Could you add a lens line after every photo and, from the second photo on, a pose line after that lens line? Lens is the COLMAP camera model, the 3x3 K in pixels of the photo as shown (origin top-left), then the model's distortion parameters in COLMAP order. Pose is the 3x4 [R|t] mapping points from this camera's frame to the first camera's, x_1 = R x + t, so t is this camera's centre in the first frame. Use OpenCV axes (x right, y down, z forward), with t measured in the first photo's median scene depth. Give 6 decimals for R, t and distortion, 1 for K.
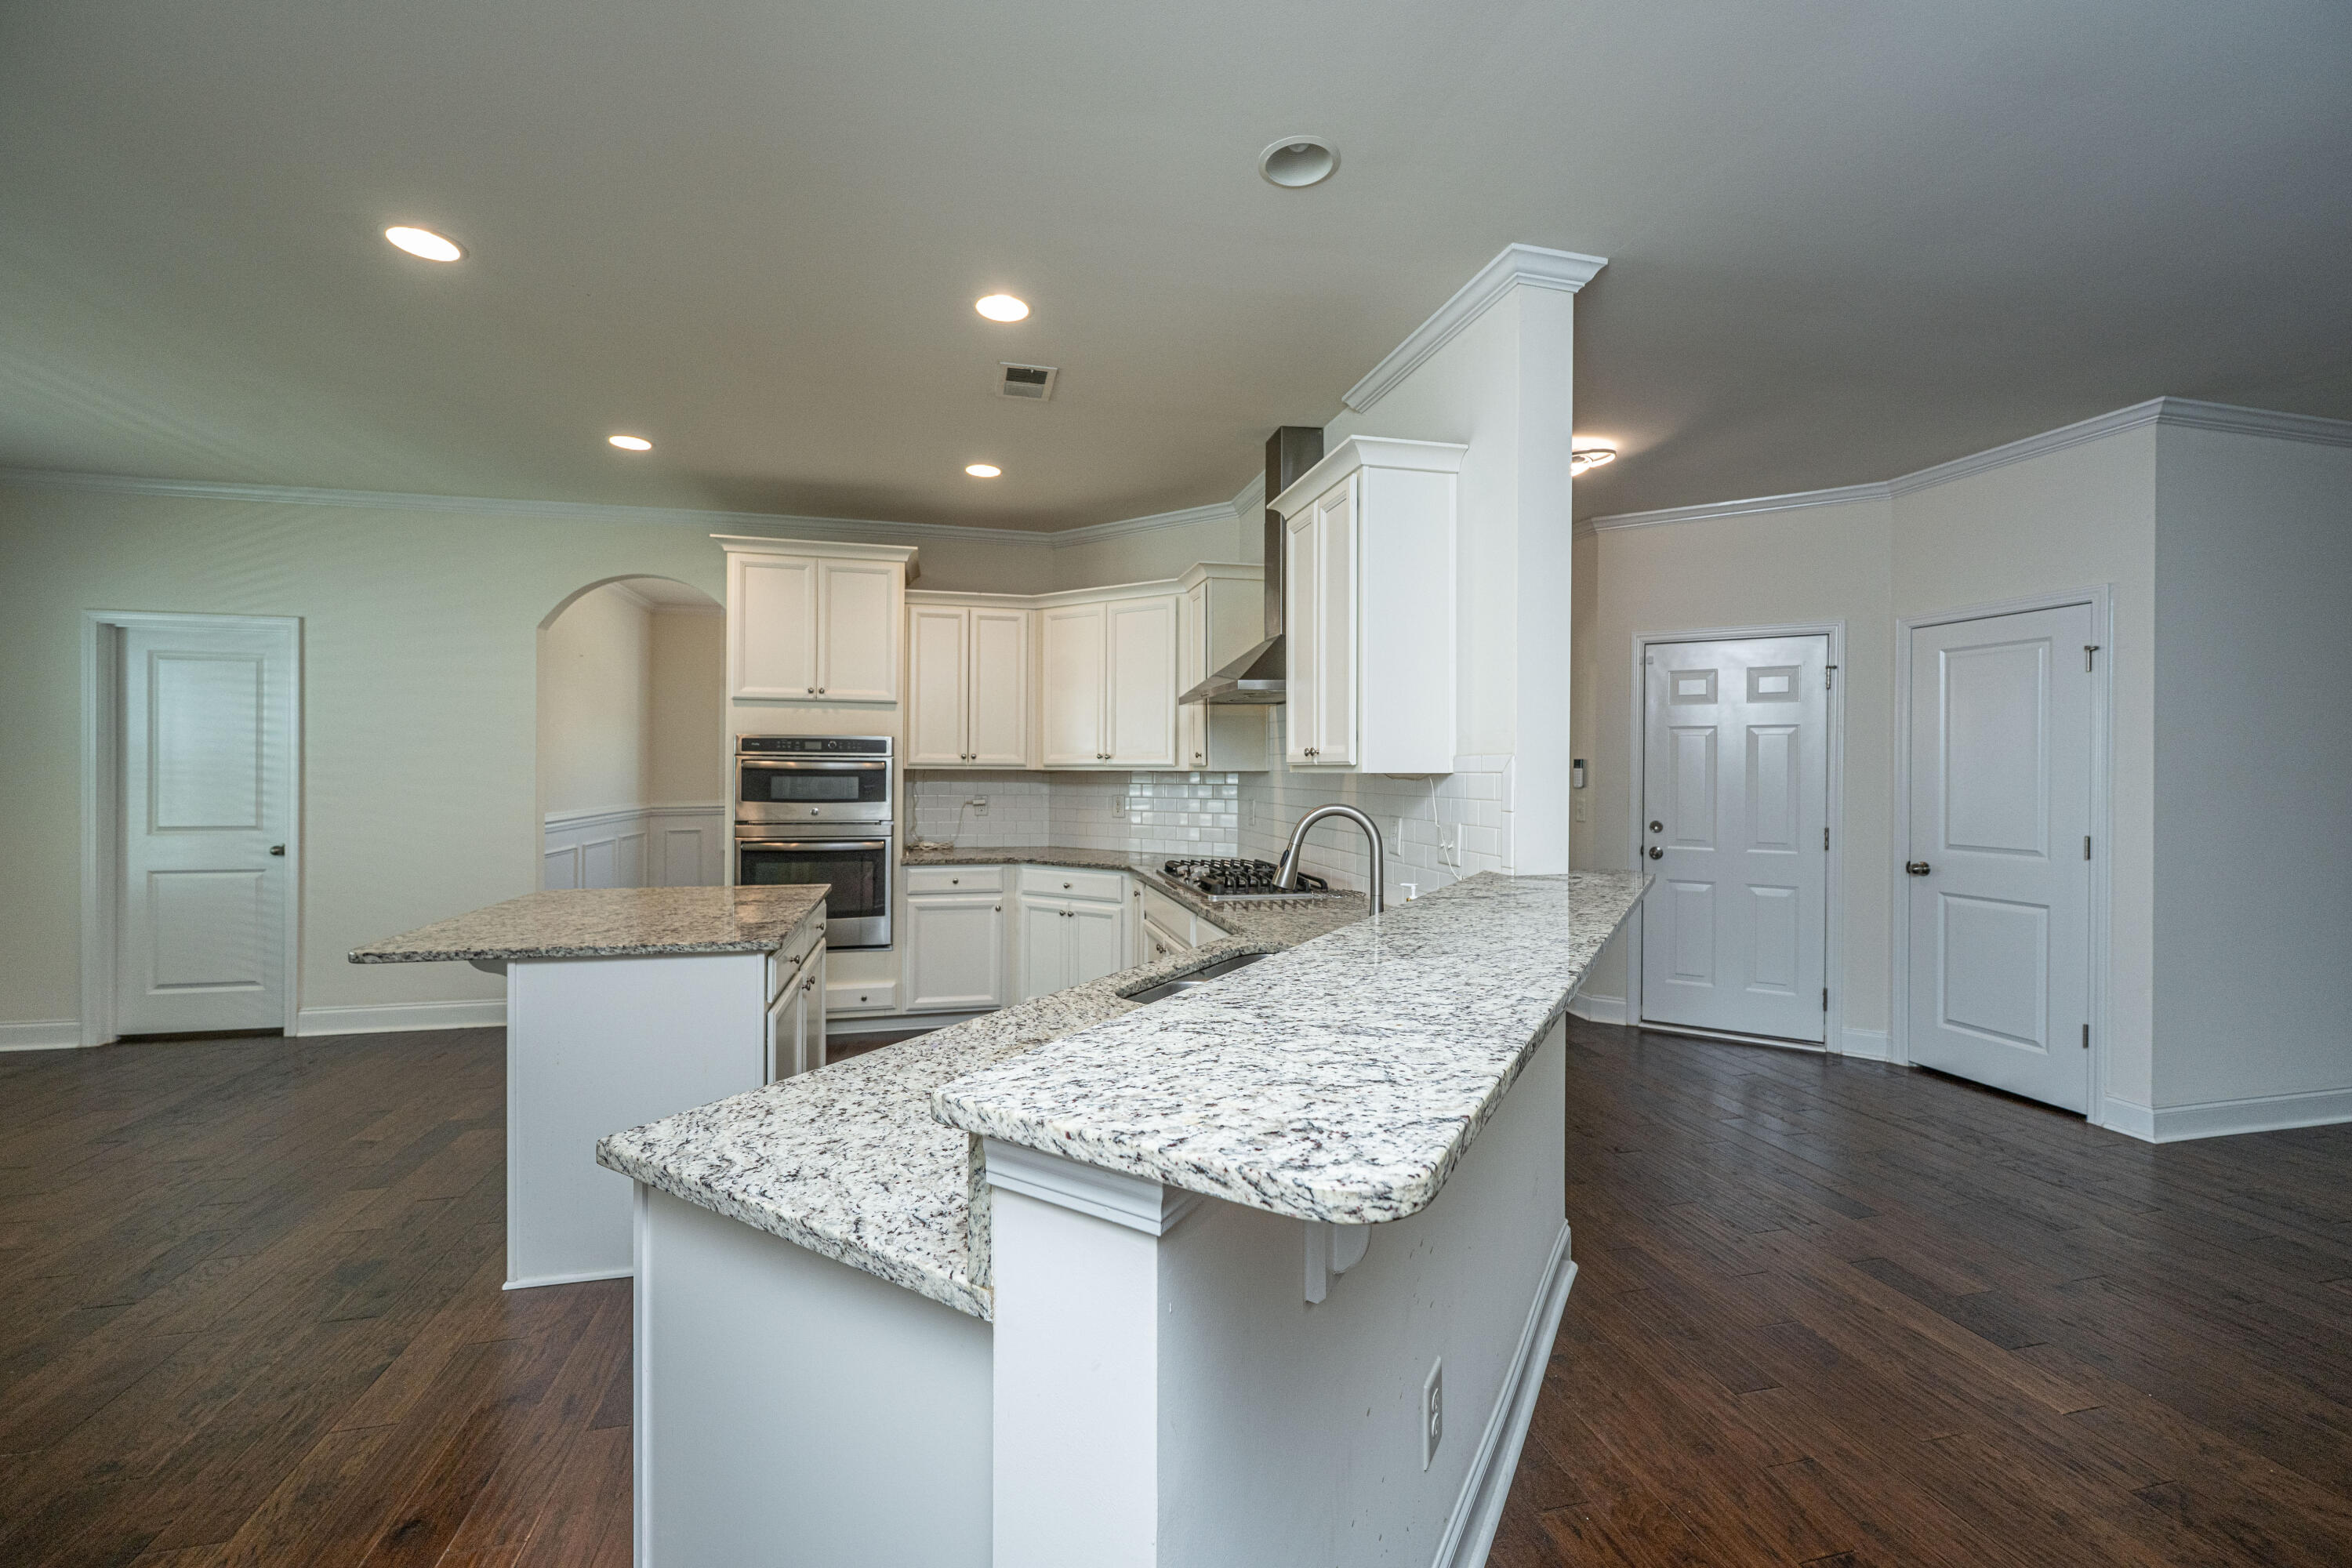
lens RADIAL K [[952.0, 0, 1167.3], [0, 952.0, 769.4], [0, 0, 1]] dist [0.000517, -0.000256]
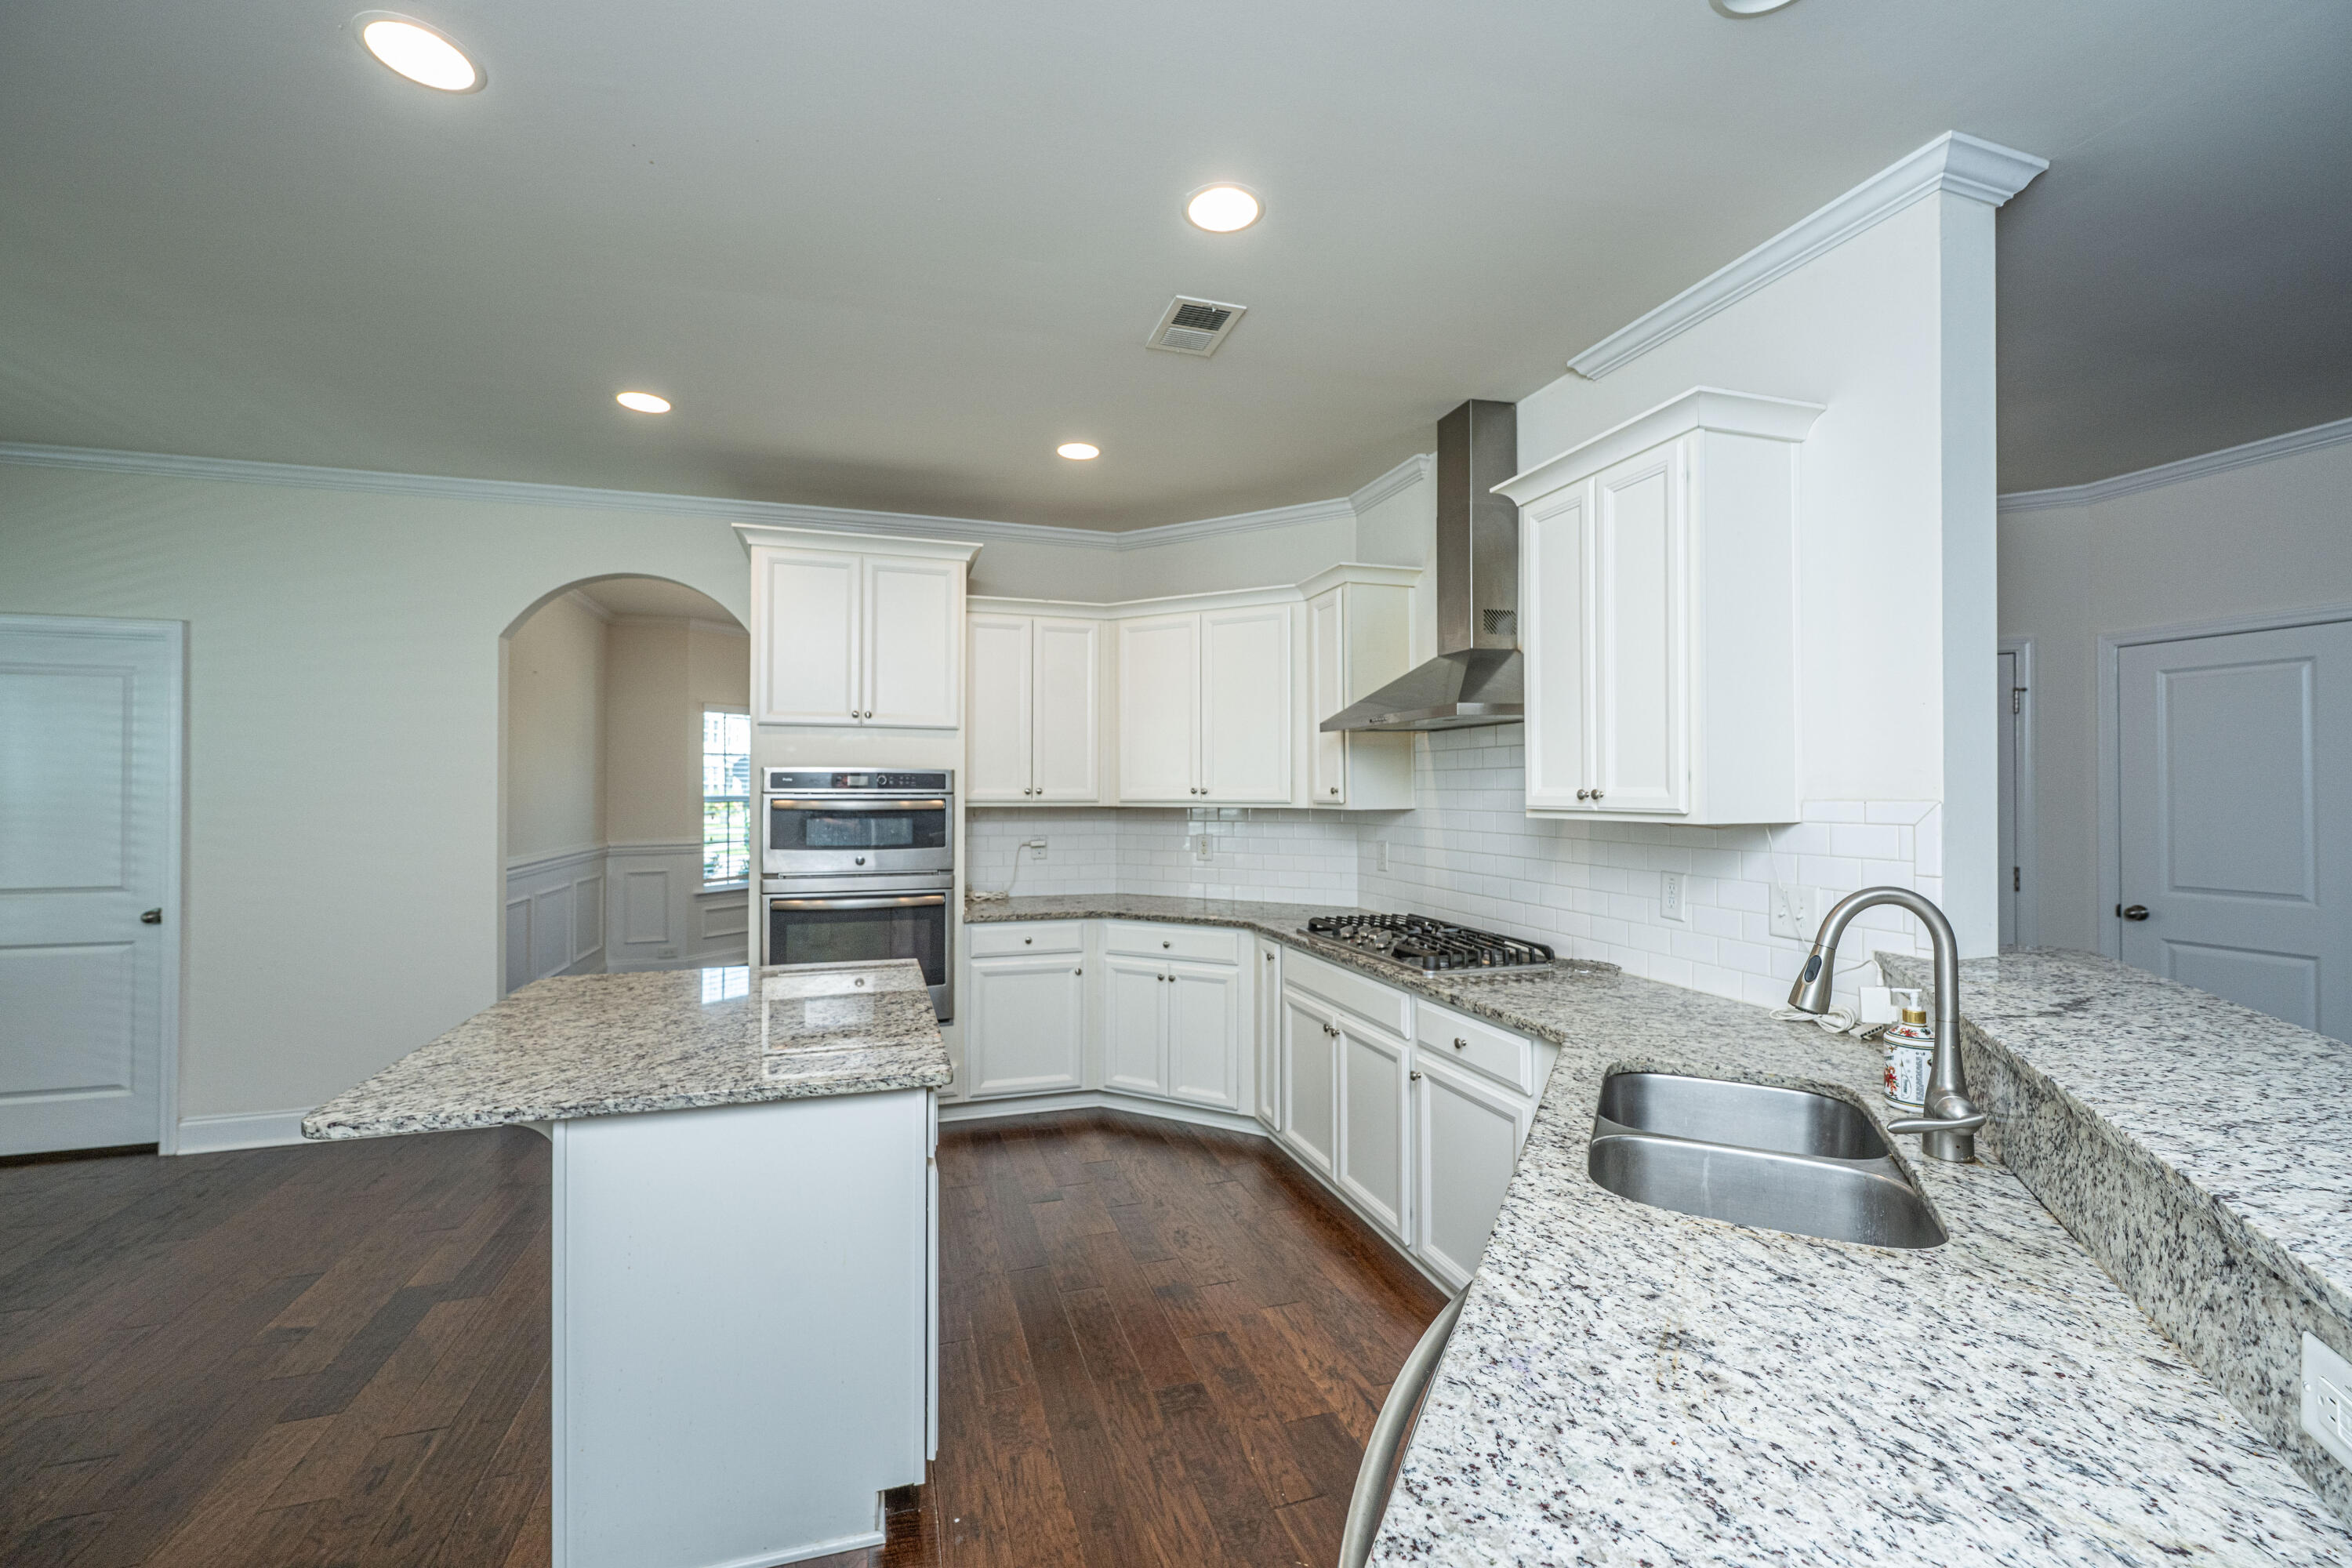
lens RADIAL K [[952.0, 0, 1186.4], [0, 952.0, 781.5], [0, 0, 1]] dist [0.000517, -0.000256]
pose [[0.996378, -0.005200, 0.084880, -0.155753], [0.006054, 0.999934, -0.009805, -0.014390], [-0.084823, 0.010283, 0.996343, 0.149609]]
